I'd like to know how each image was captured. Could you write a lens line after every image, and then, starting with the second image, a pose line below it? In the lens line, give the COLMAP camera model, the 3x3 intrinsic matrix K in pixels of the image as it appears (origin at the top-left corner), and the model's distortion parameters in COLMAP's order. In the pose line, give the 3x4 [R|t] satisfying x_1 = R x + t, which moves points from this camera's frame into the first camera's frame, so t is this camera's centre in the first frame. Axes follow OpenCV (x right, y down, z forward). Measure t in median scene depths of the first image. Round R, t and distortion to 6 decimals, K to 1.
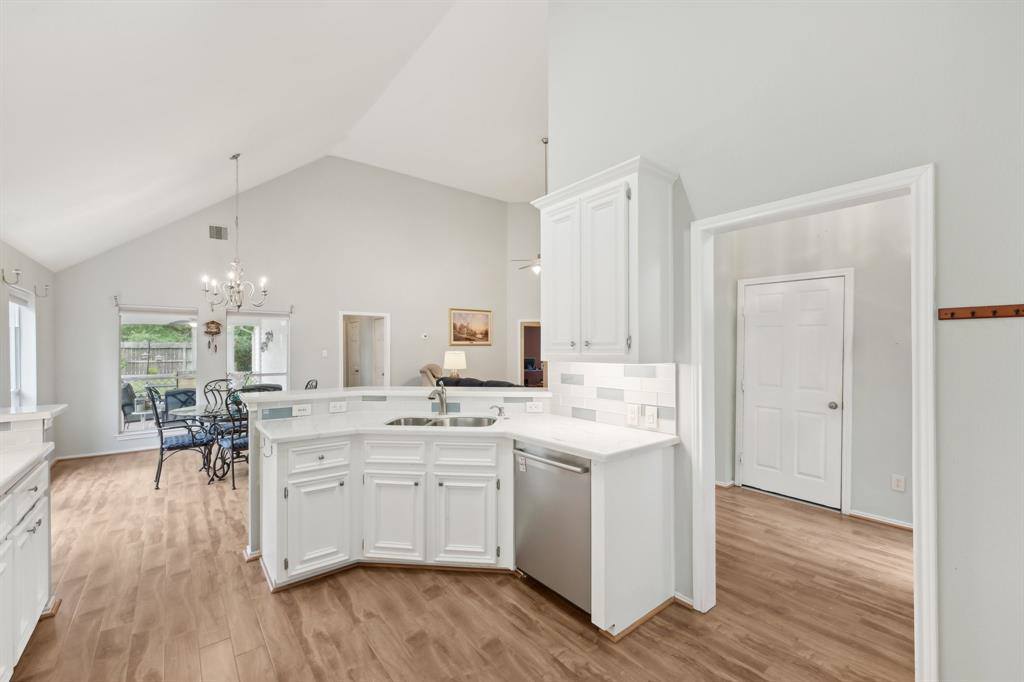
lens RADIAL K [[424.5, 0, 512.4], [0, 424.5, 341.2], [0, 0, 1]] dist [0.002366, 0.000549]
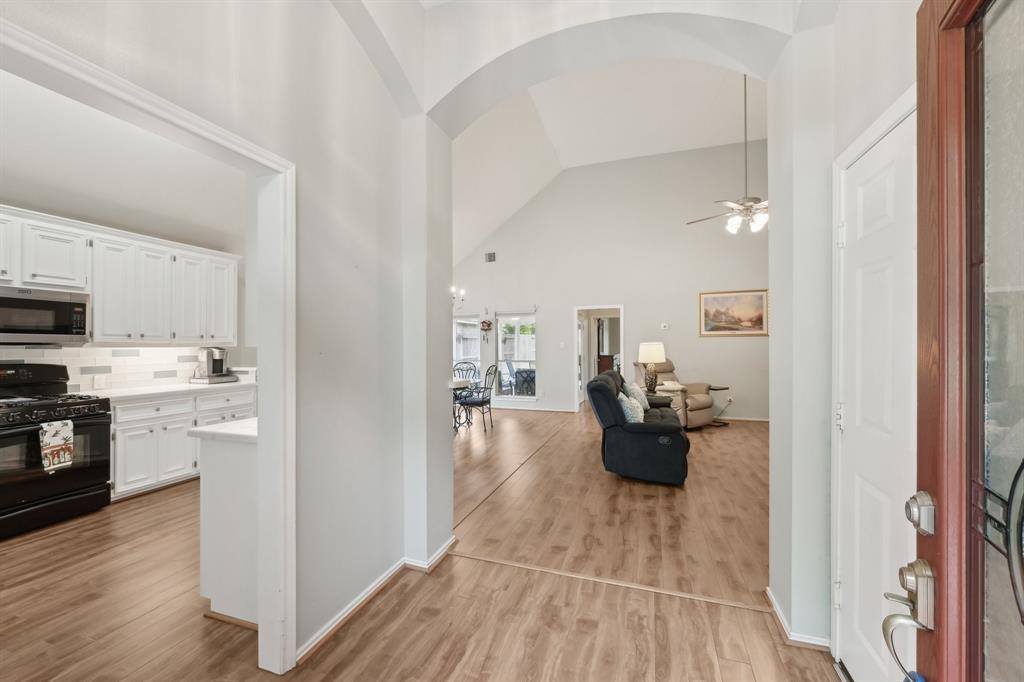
lens RADIAL K [[406.9, 0, 512.0], [0, 406.9, 339.9], [0, 0, 1]] dist [0.000832, -0.000792]
pose [[0.540991, -0.009575, -0.840974, 0.452490], [0.015253, 0.999882, -0.001572, 0.017197], [0.840890, -0.011977, 0.541074, 0.339682]]
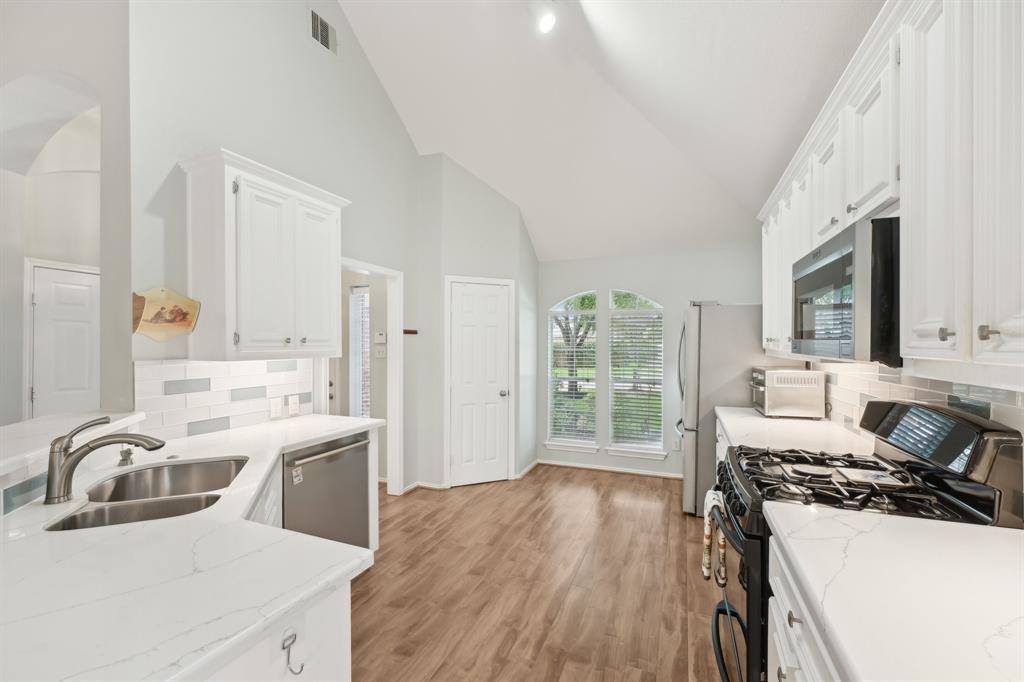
lens RADIAL K [[422.5, 0, 513.5], [0, 422.5, 341.9], [0, 0, 1]] dist [-0.001266, -0.000083]
pose [[-0.498075, 0.009226, 0.867085, -0.370320], [-0.010399, 0.999808, -0.016612, 0.007992], [-0.867072, -0.017291, -0.497883, 0.403727]]
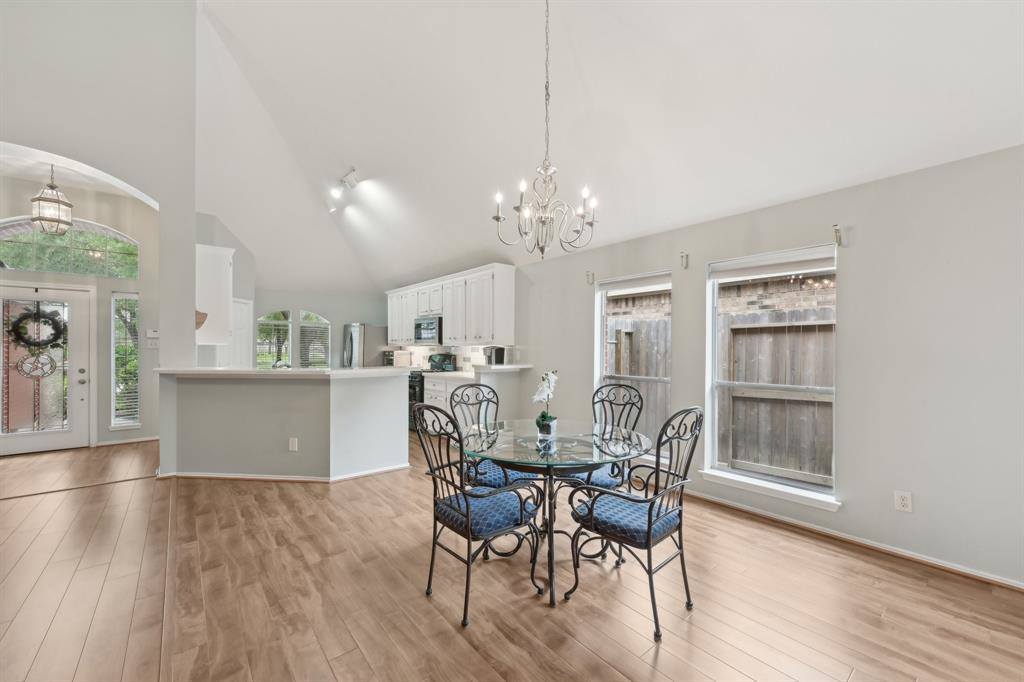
lens RADIAL K [[406.9, 0, 511.7], [0, 406.9, 347.7], [0, 0, 1]] dist [0.000832, -0.000792]
pose [[-0.999972, -0.000093, -0.007426, -0.451950], [0.000036, 0.999848, -0.017463, 0.038707], [0.007426, -0.017462, -0.999820, 1.125636]]
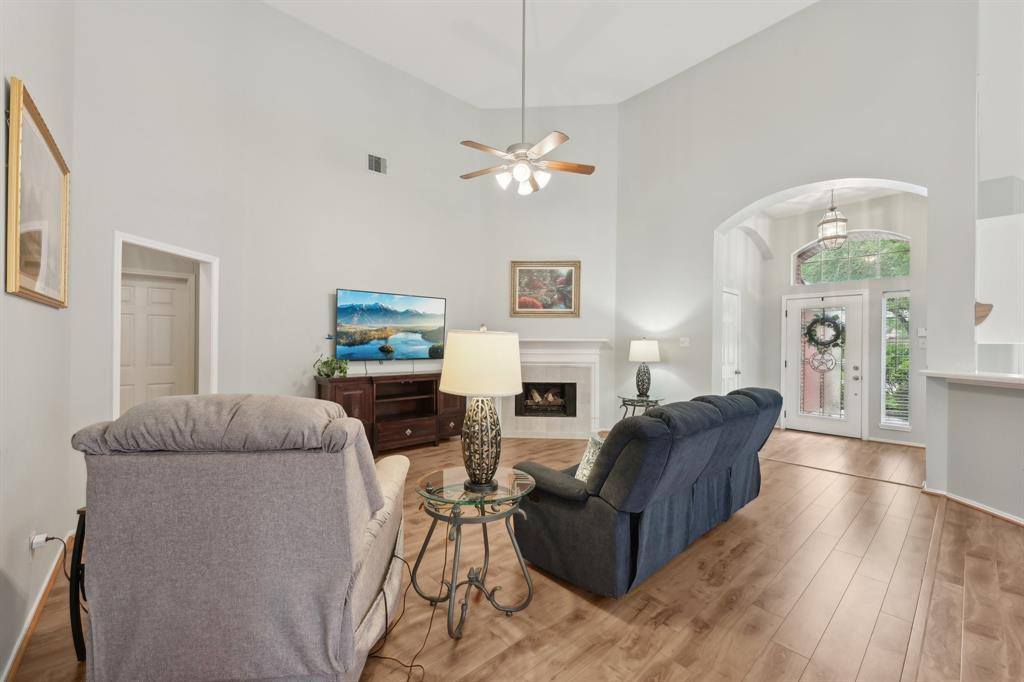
lens RADIAL K [[406.9, 0, 515.3], [0, 406.9, 345.1], [0, 0, 1]] dist [0.000832, -0.000792]
pose [[-0.051099, -0.000745, 0.998693, -0.449762], [-0.022967, 0.999736, -0.000429, 0.037793], [-0.998429, -0.022959, -0.051103, 1.097011]]
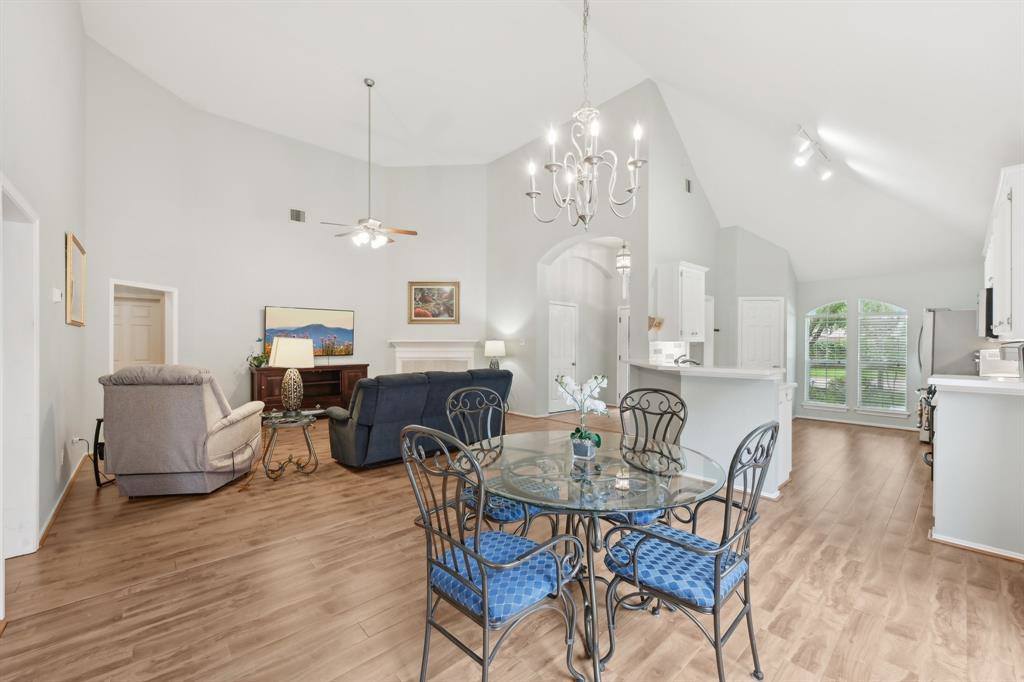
lens RADIAL K [[406.9, 0, 514.4], [0, 406.9, 345.9], [0, 0, 1]] dist [0.000832, -0.000792]
pose [[-0.064851, -0.002261, 0.997892, -0.777206], [-0.017460, 0.999847, 0.001131, 0.033886], [-0.997742, -0.017350, -0.064881, 0.818973]]
